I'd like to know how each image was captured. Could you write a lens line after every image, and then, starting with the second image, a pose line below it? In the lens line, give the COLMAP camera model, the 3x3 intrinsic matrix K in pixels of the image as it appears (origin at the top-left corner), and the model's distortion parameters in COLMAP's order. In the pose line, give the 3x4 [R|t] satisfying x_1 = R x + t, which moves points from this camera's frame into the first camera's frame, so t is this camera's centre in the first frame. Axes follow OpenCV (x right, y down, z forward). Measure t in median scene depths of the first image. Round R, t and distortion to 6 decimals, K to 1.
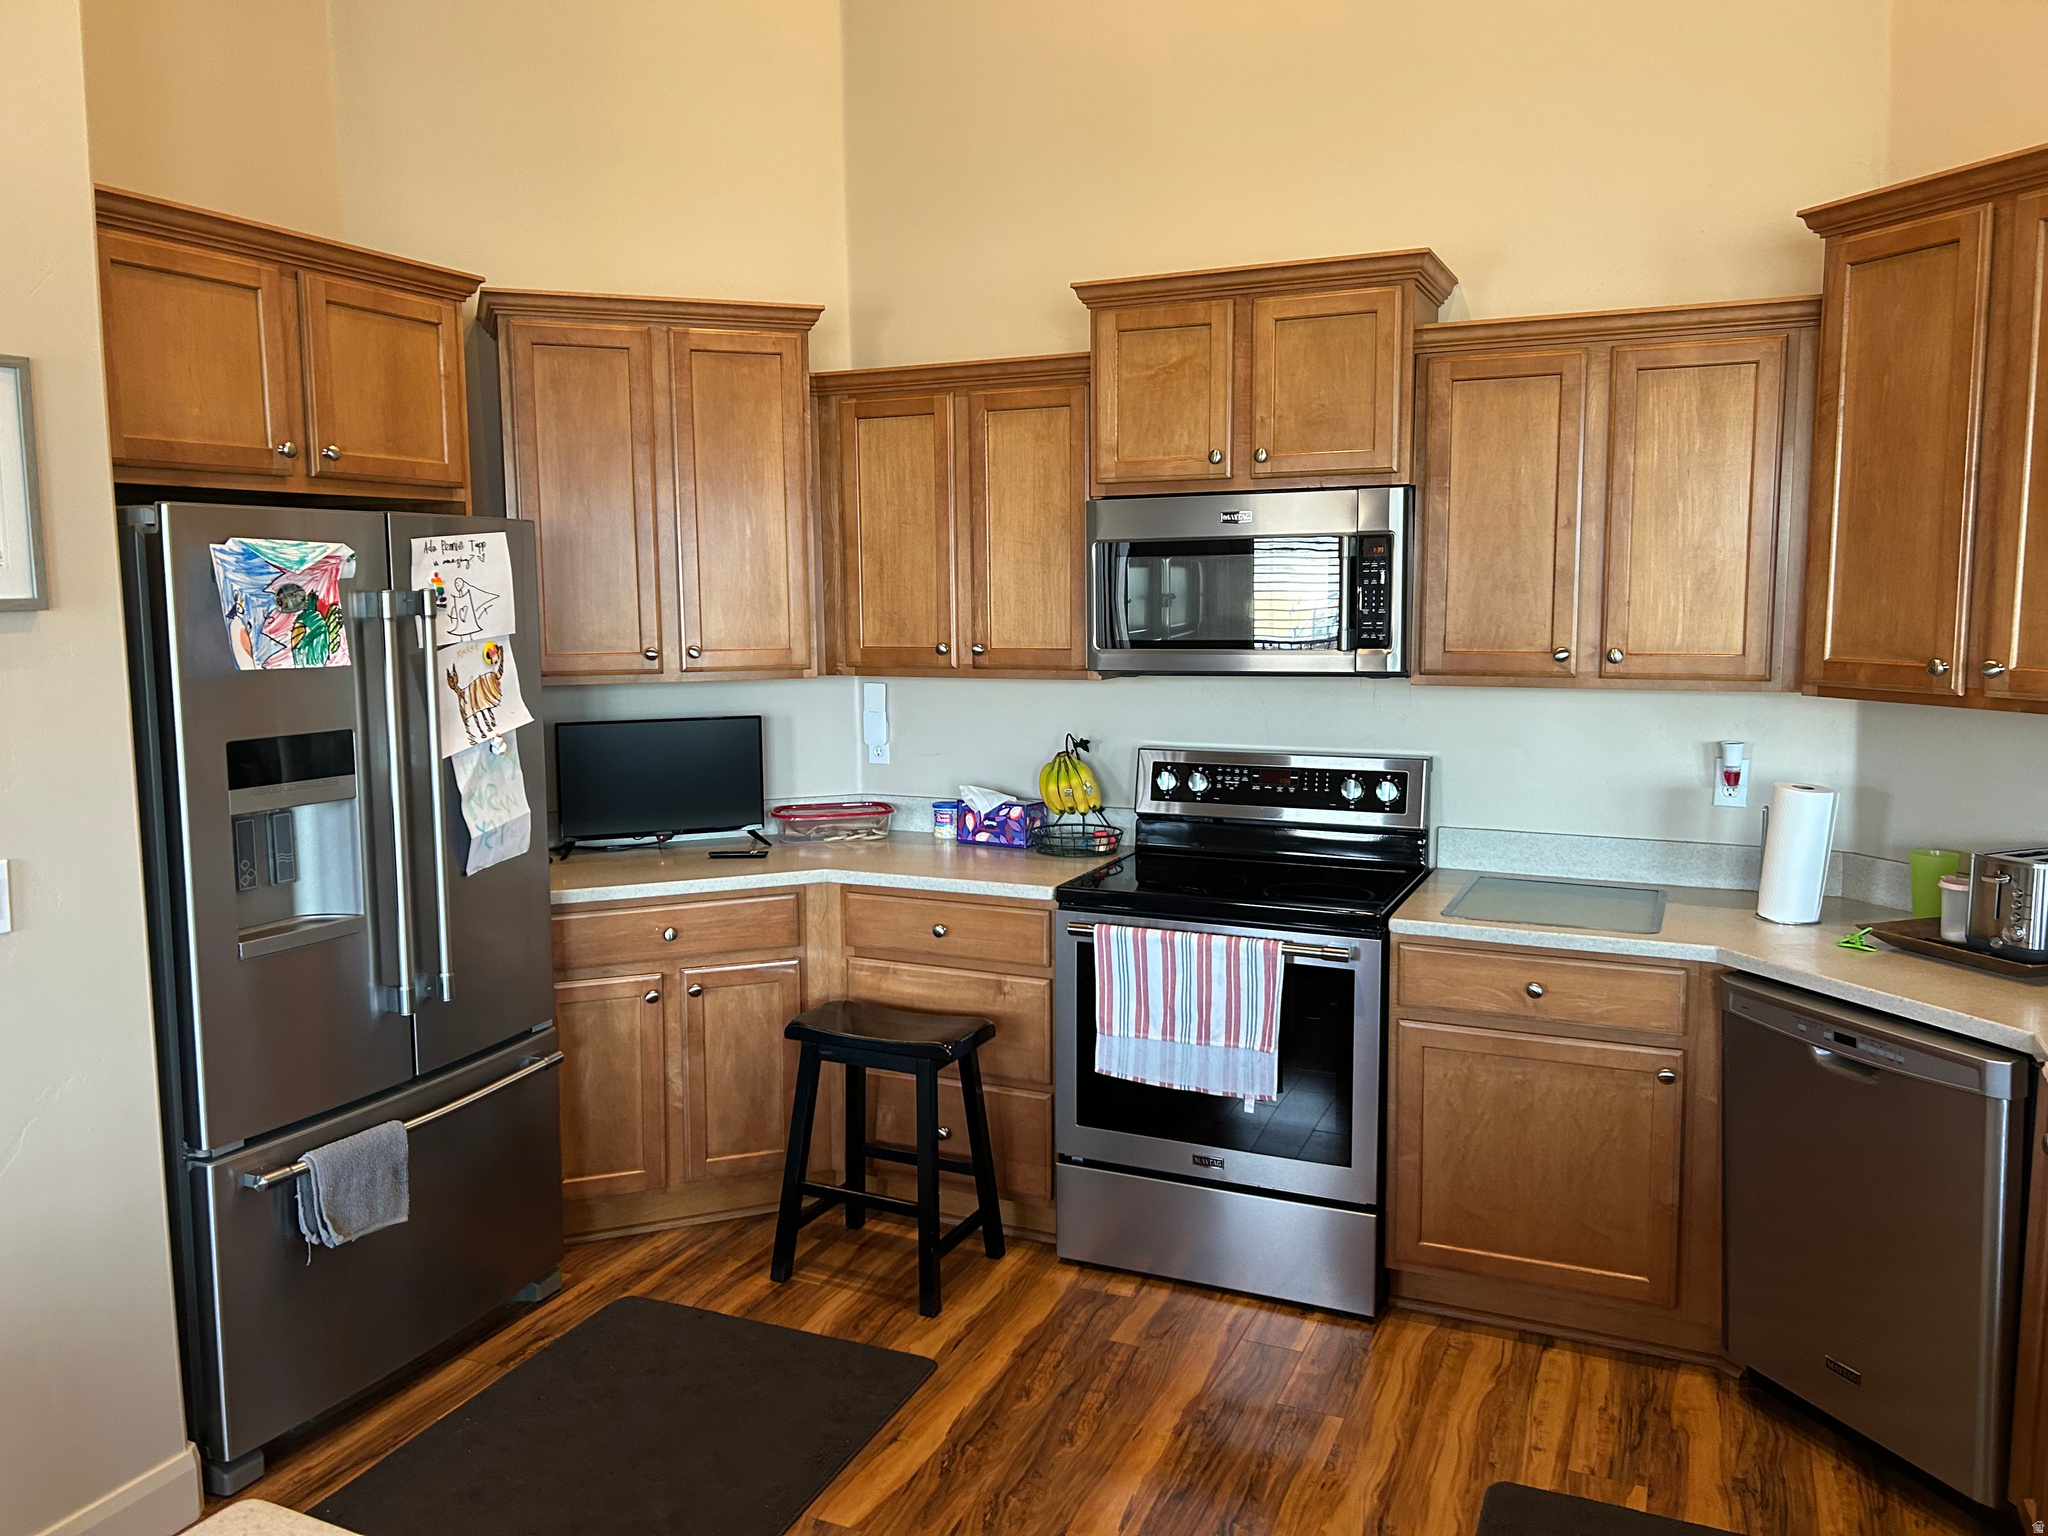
lens RADIAL K [[1537.2, 0, 1013.5], [0, 1537.2, 756.5], [0, 0, 1]] dist [0.058871, -0.063949]
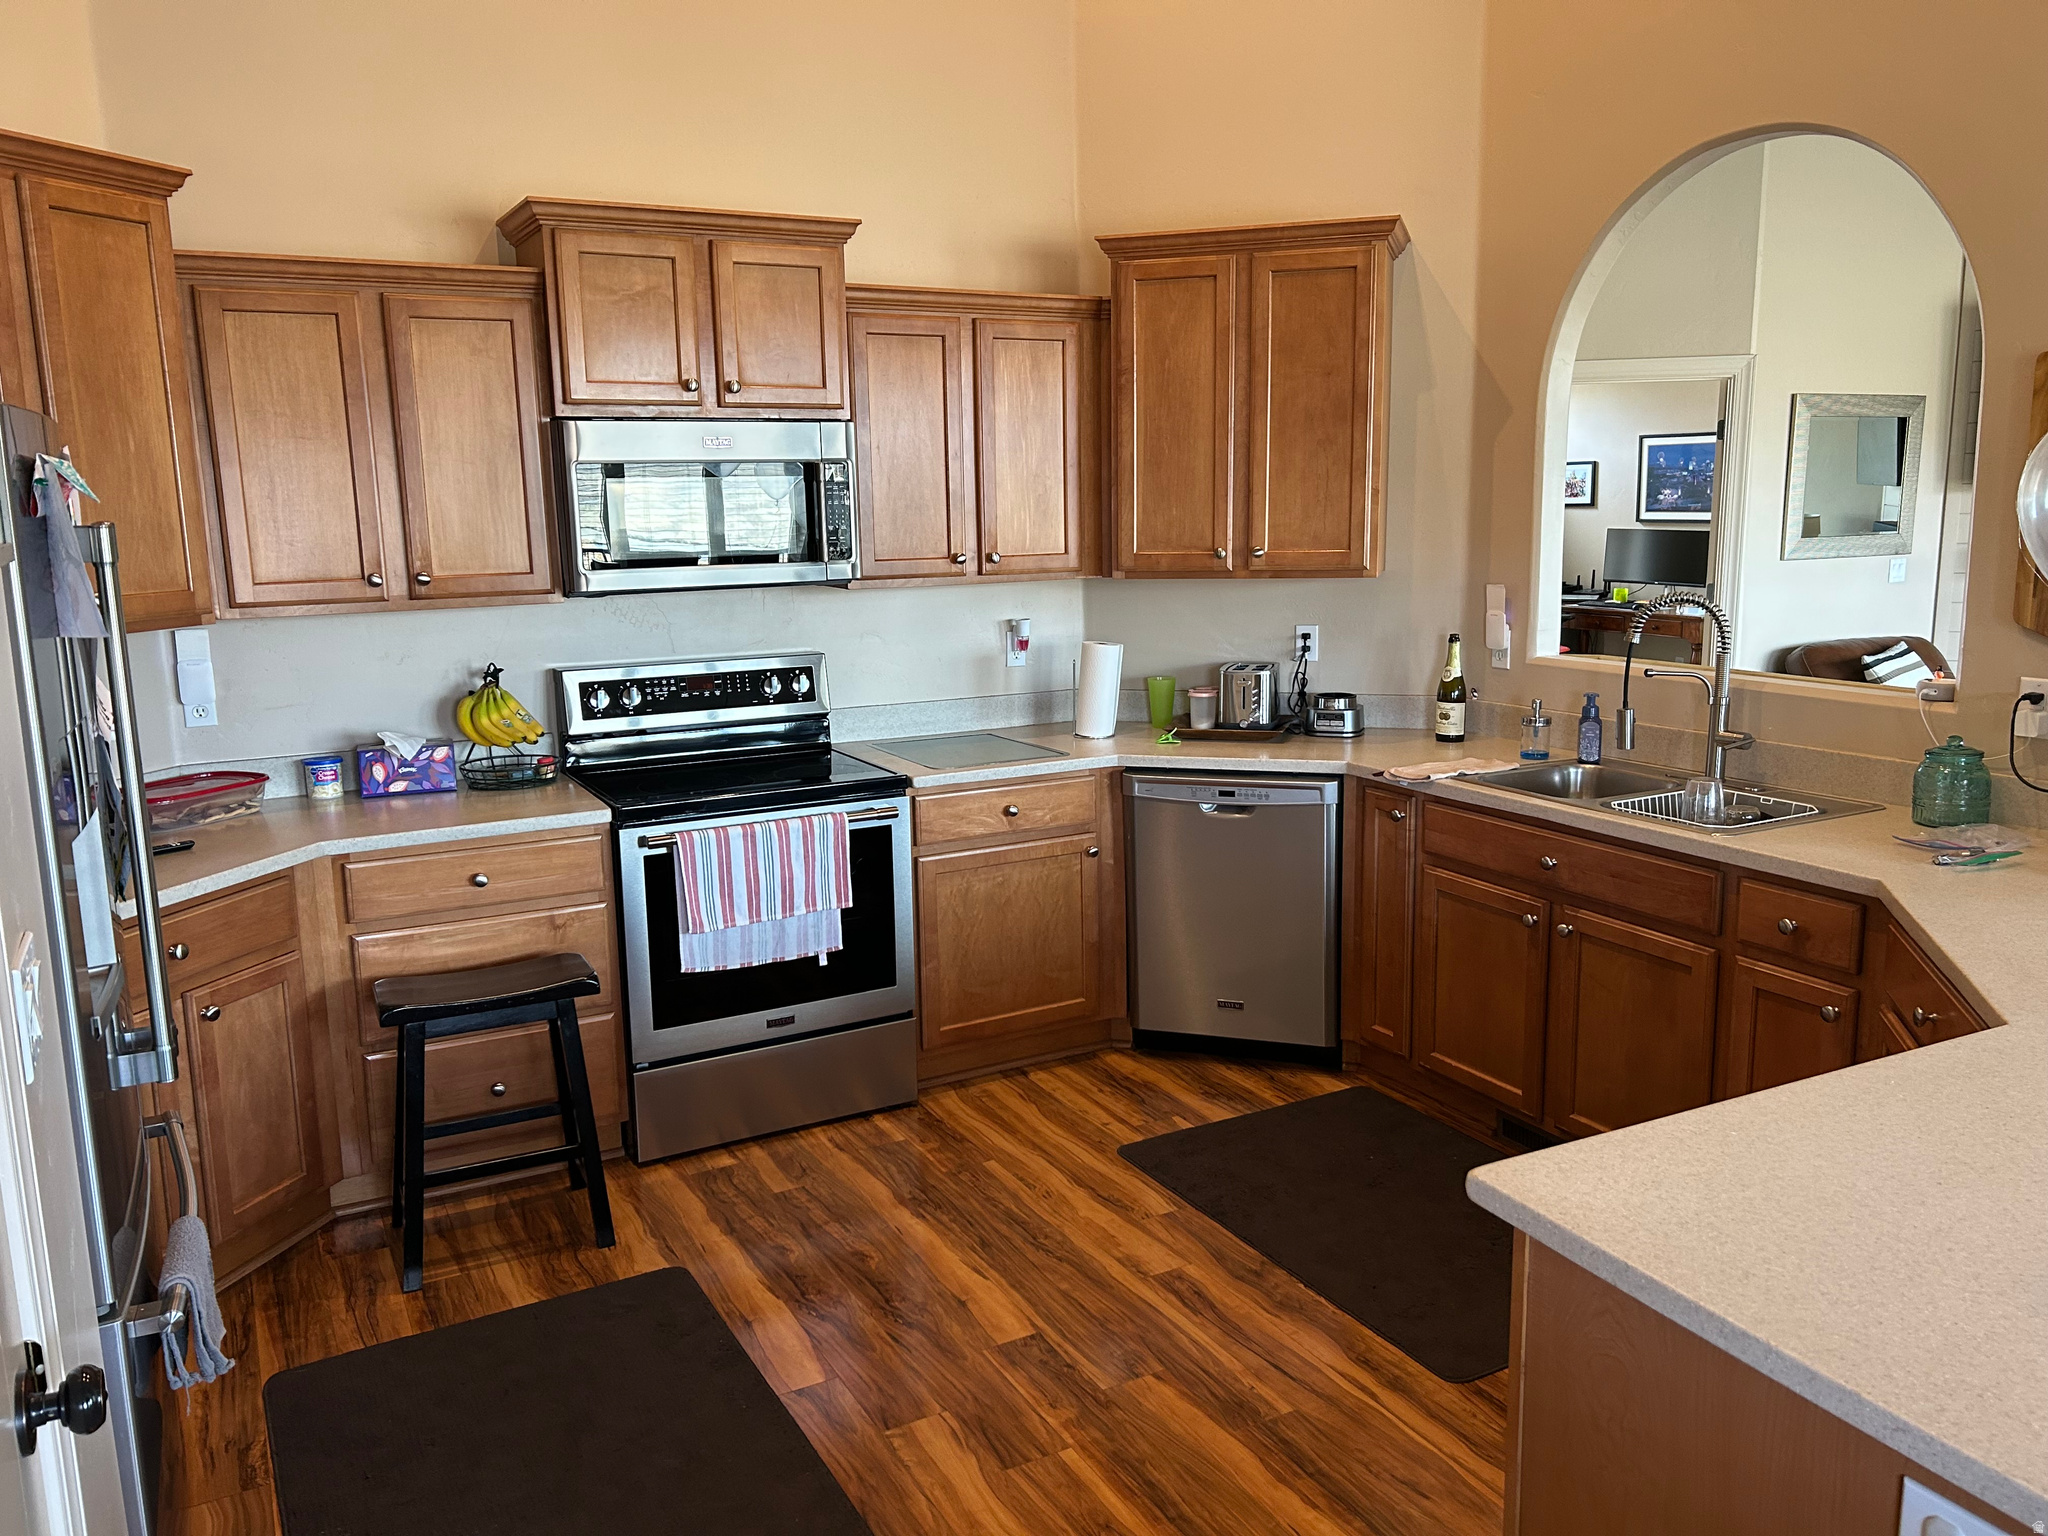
lens RADIAL K [[1537.2, 0, 1019.0], [0, 1537.2, 763.5], [0, 0, 1]] dist [0.058871, -0.063949]
pose [[0.605847, -0.143398, 0.782551, -0.617901], [0.101883, 0.989507, 0.102445, -0.021511], [-0.789030, 0.017663, 0.614100, 0.167765]]
